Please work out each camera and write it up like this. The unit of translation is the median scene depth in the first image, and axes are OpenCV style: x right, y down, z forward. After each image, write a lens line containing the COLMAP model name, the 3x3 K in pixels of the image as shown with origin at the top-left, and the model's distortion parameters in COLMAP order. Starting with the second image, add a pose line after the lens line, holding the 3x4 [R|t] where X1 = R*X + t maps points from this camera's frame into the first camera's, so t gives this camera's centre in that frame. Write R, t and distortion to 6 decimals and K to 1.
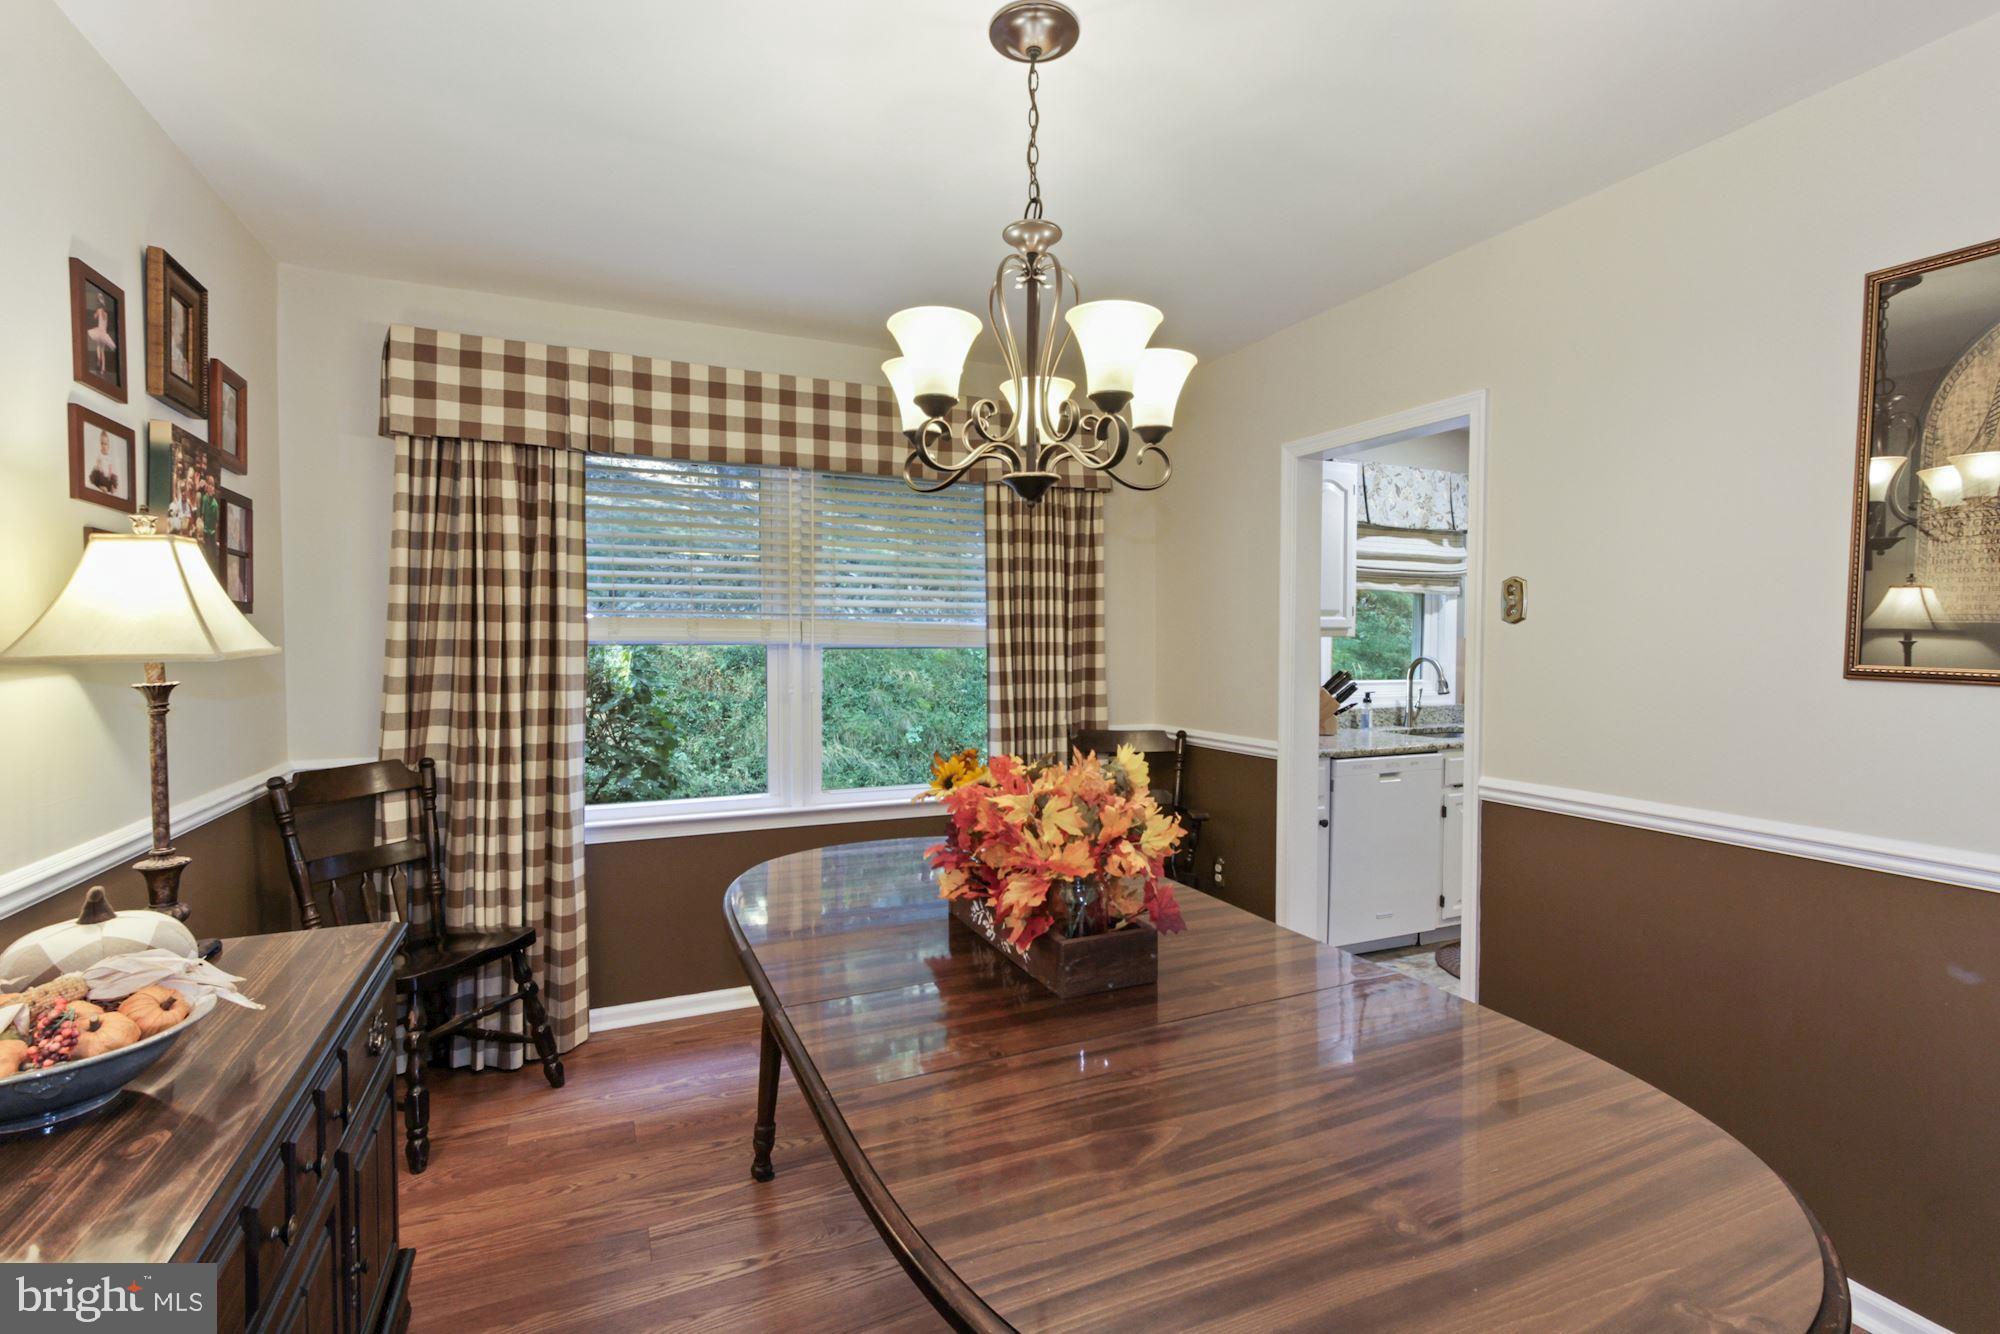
lens RADIAL K [[910.0, 0, 999.5], [0, 910.0, 659.0], [0, 0, 1]] dist [0.002173, 0.001075]
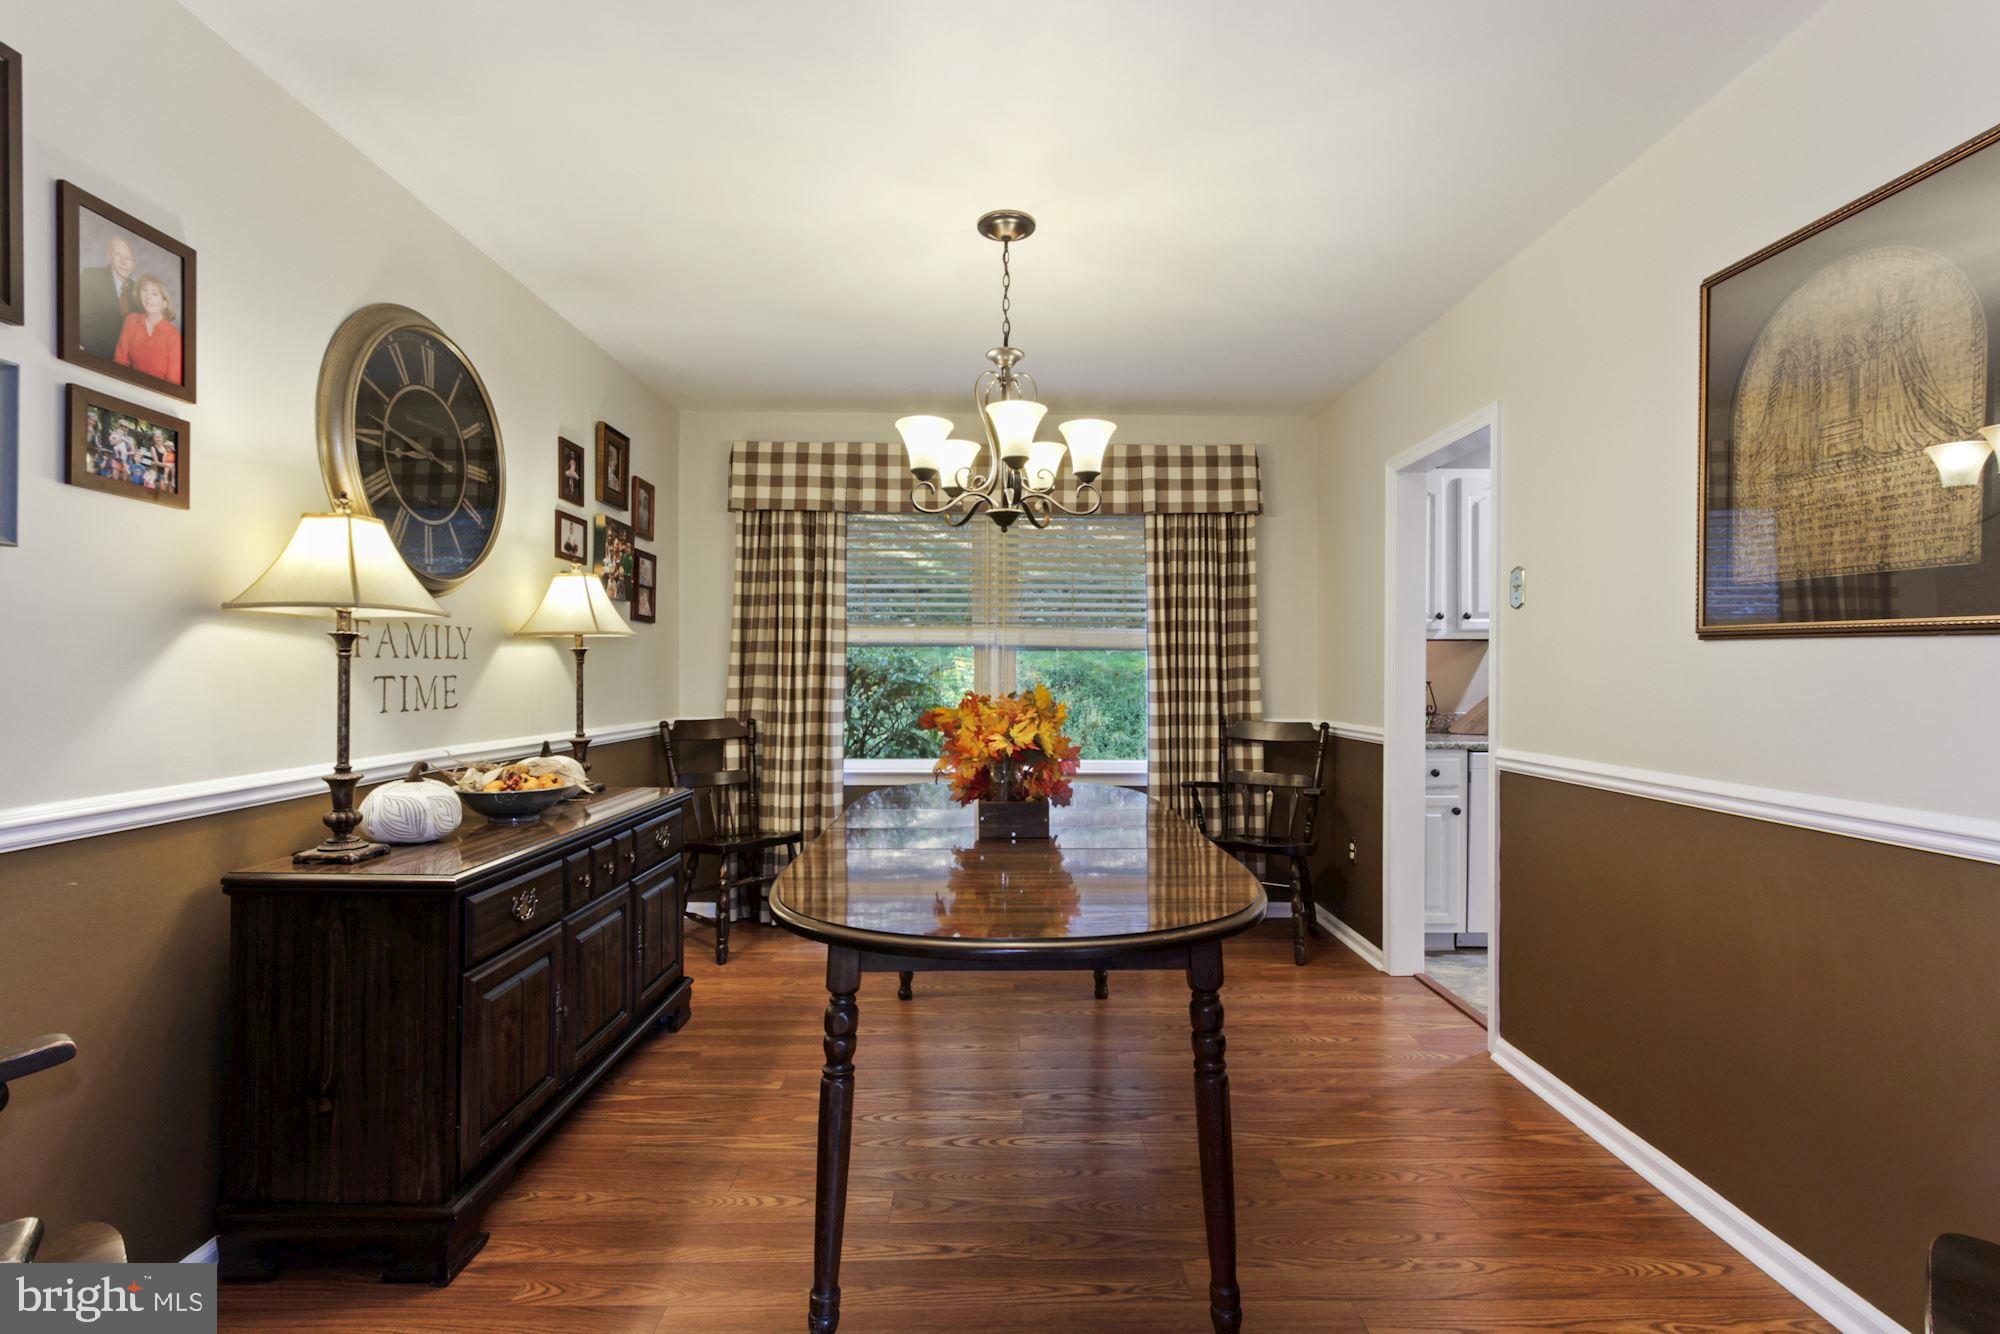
lens RADIAL K [[901.7, 0, 1006.4], [0, 901.7, 667.0], [0, 0, 1]] dist [-0.003605, -0.000377]
pose [[0.915902, -0.001186, -0.401400, 0.375968], [-0.010583, 0.999577, -0.027101, 0.058884], [0.401262, 0.029070, 0.915502, -0.220169]]
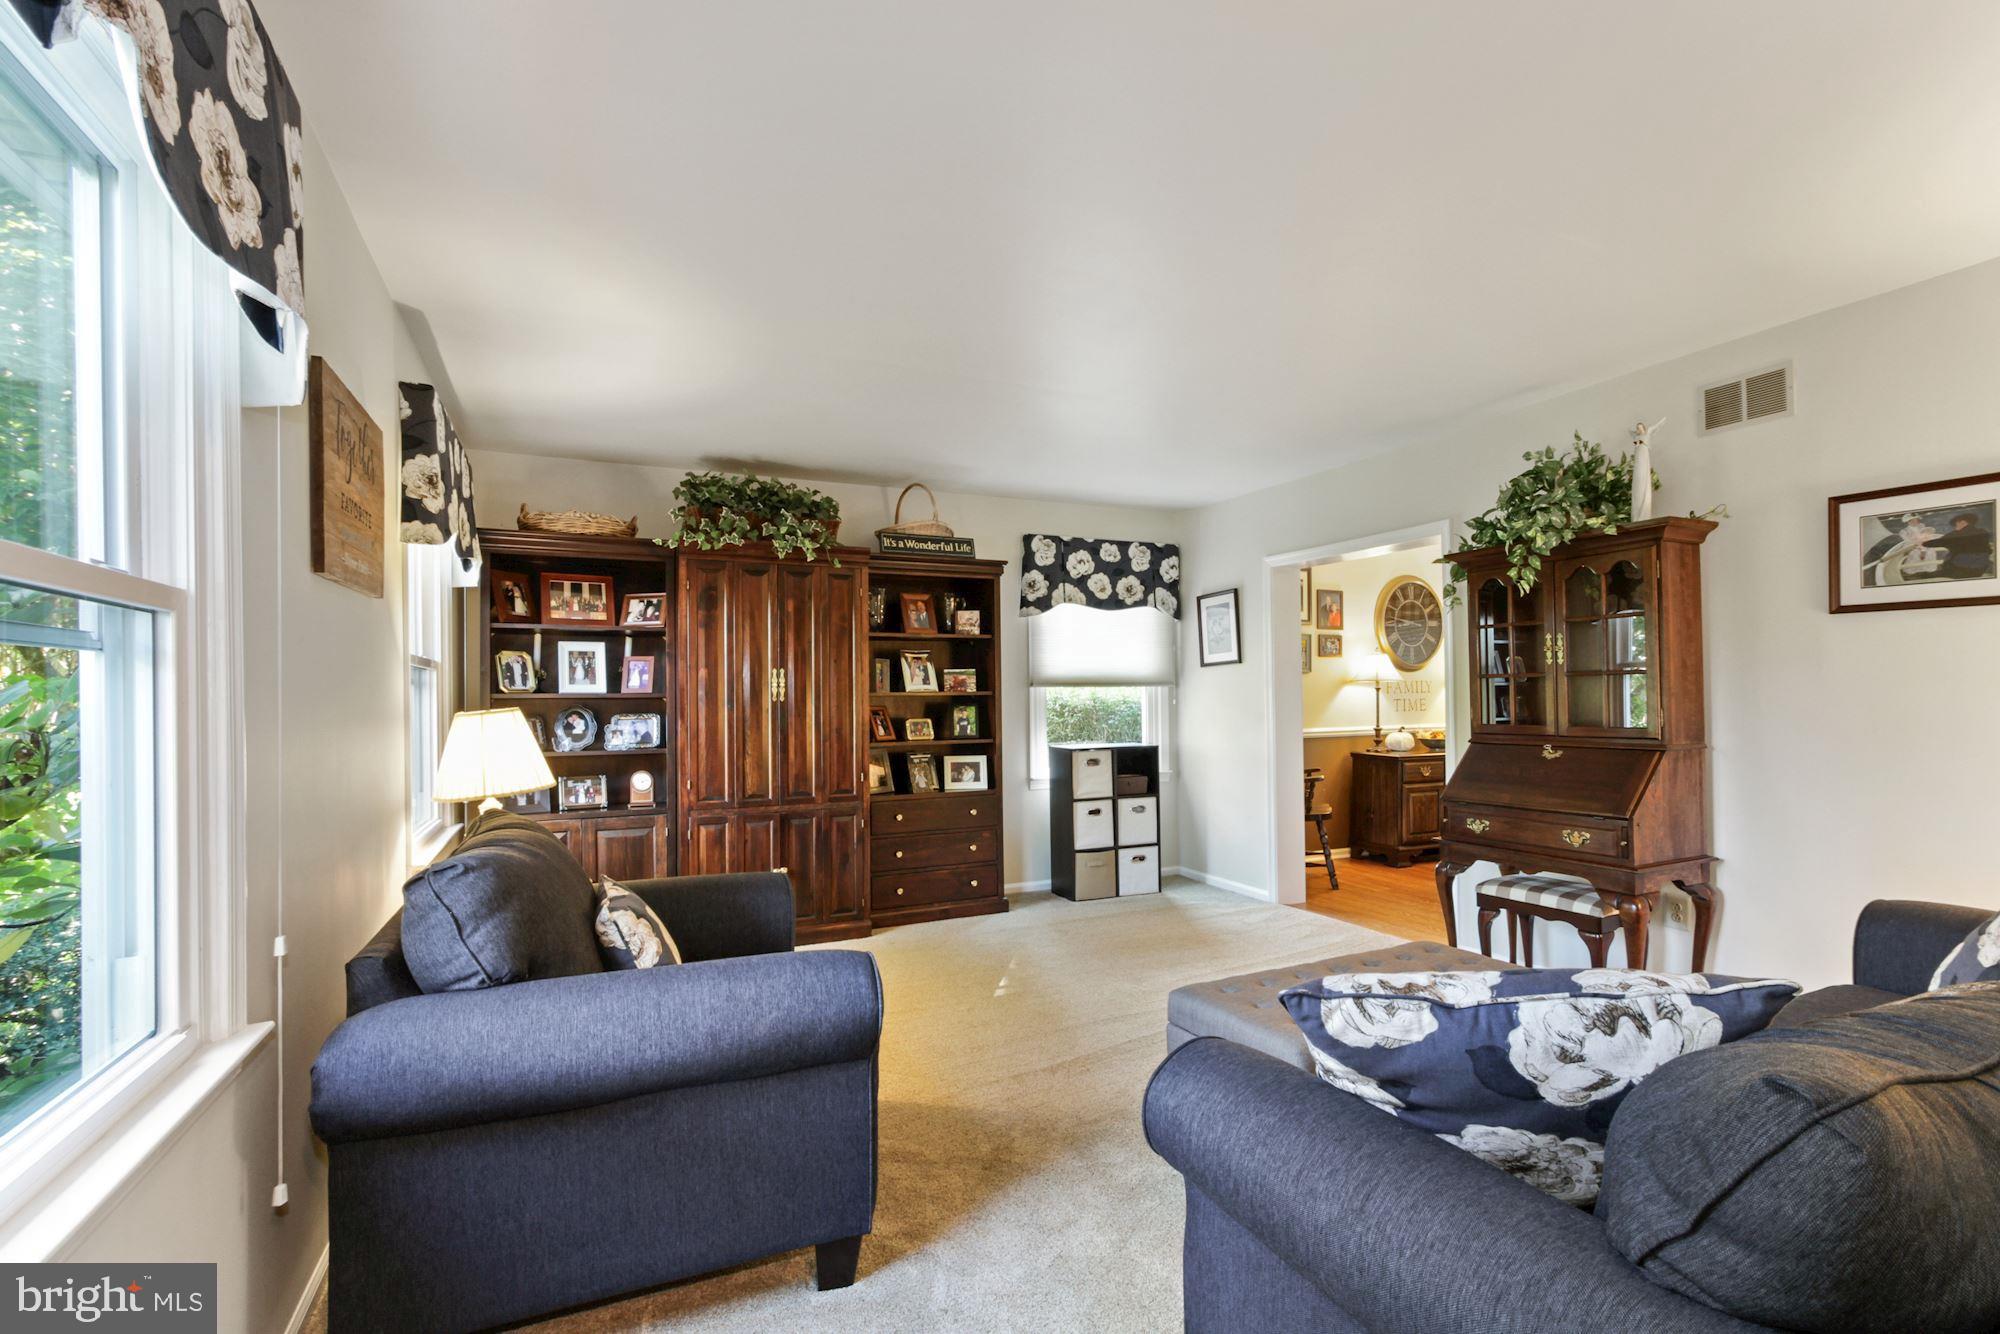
lens RADIAL K [[913.0, 0, 1006.8], [0, 913.0, 676.0], [0, 0, 1]] dist [-0.000378, 0.000285]
pose [[-0.003123, -0.007977, -0.999963, 2.078033], [-0.013132, 0.999882, -0.007935, 0.021071], [0.999909, 0.013106, -0.003227, -0.778863]]
